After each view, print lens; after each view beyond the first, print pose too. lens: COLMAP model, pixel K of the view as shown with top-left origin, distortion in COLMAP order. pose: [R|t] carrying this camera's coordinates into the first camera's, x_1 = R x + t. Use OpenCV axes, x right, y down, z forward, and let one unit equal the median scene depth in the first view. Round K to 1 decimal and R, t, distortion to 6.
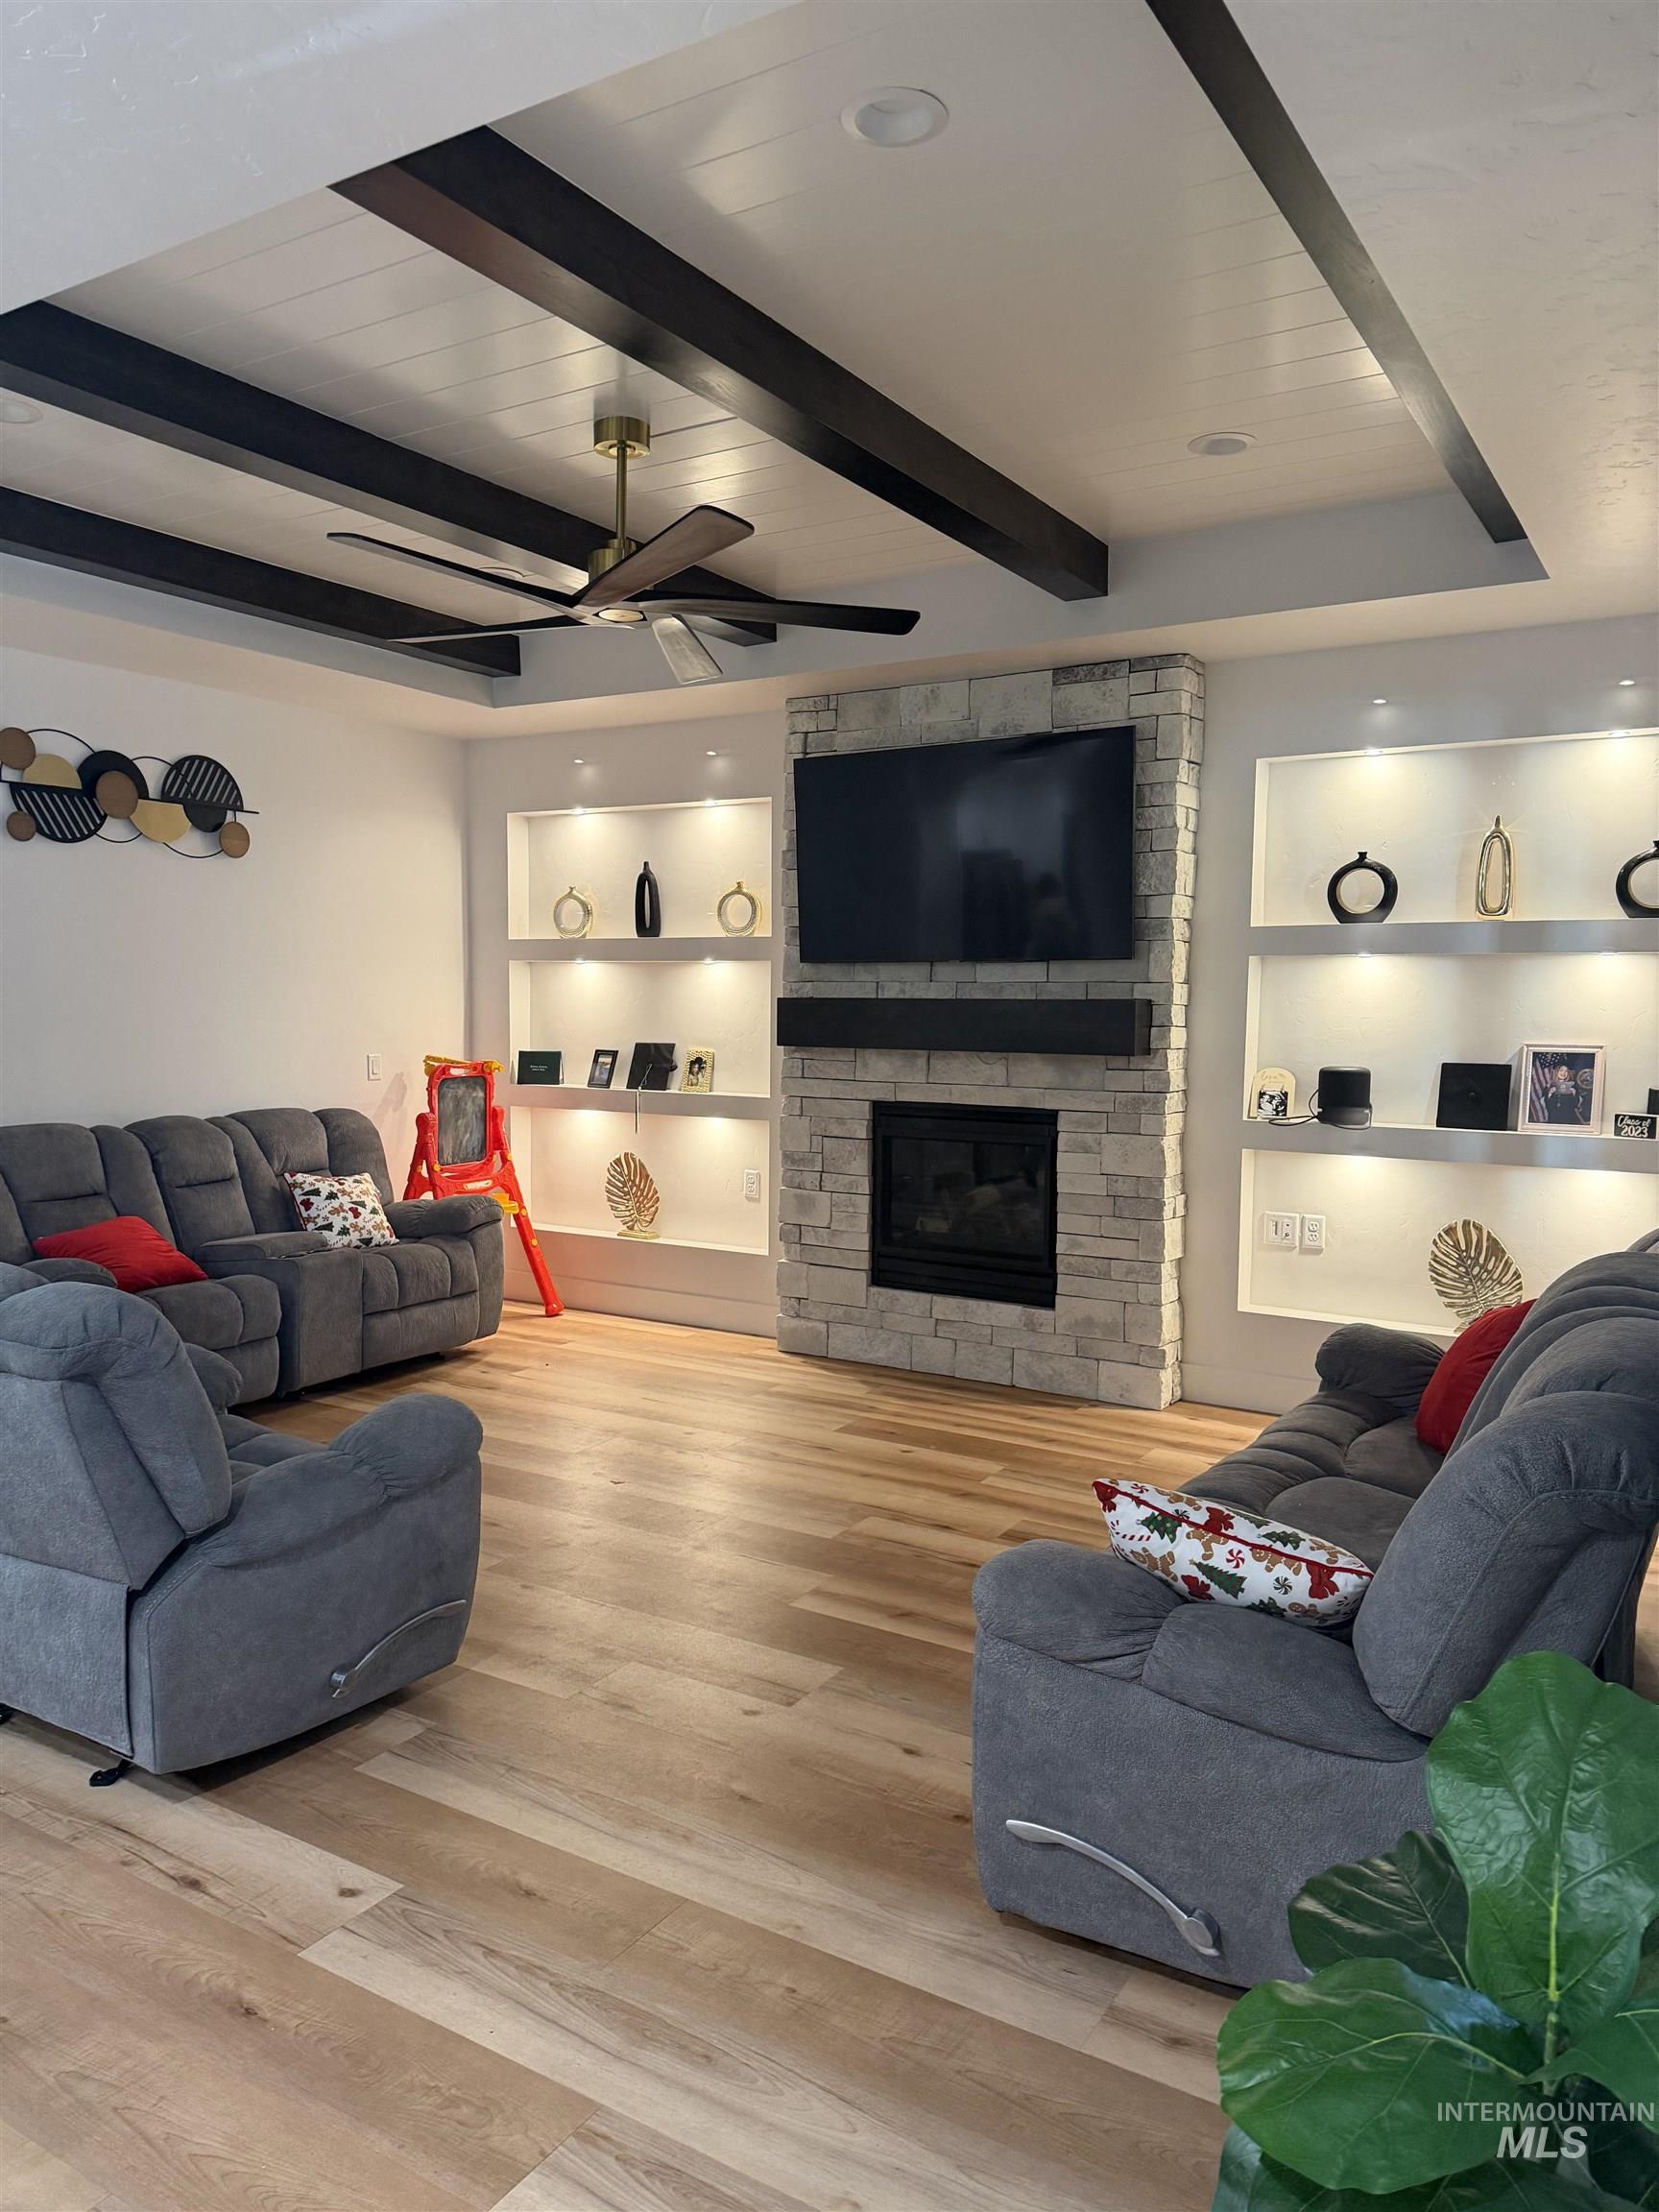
lens RADIAL K [[1573.8, 0, 827.3], [0, 1573.8, 1120.5], [0, 0, 1]] dist [0.005255, -0.004746]
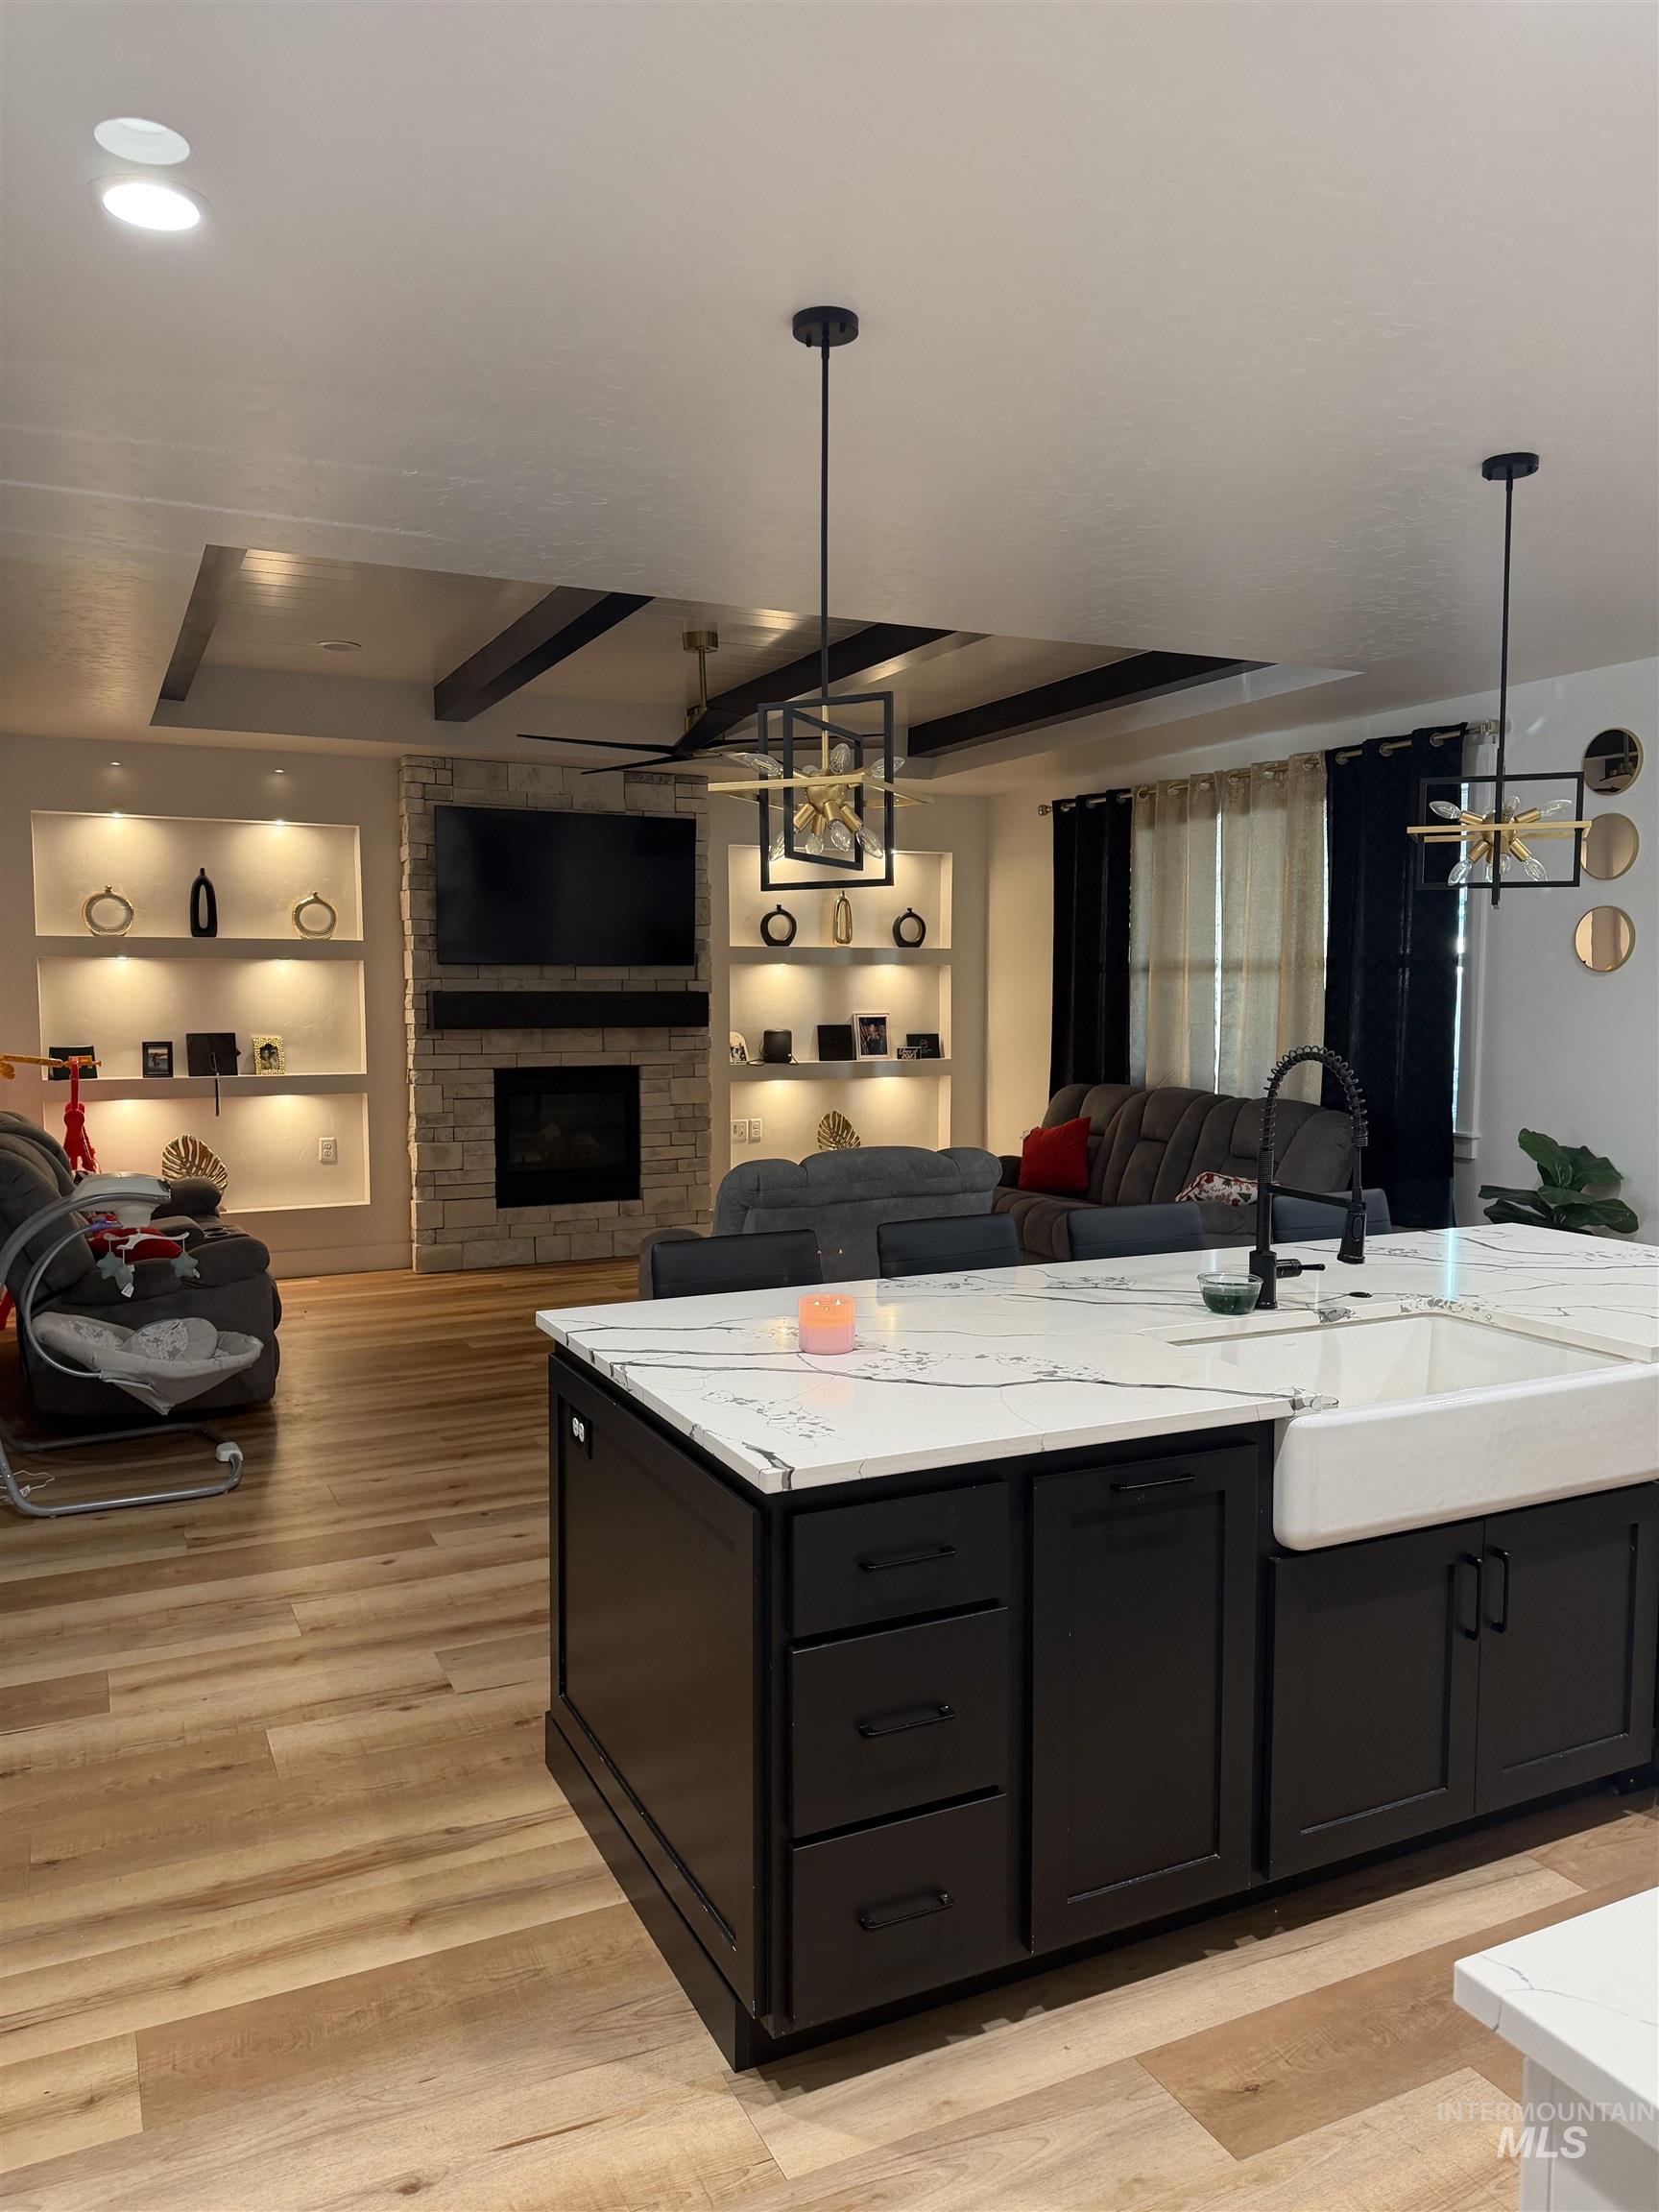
lens RADIAL K [[1573.8, 0, 822.2], [0, 1573.8, 1100.3], [0, 0, 1]] dist [0.005255, -0.004746]
pose [[0.482309, -0.066650, 0.873462, -1.040936], [0.072788, 0.996703, 0.035862, -0.013776], [-0.872972, 0.046281, 0.485569, 0.117424]]
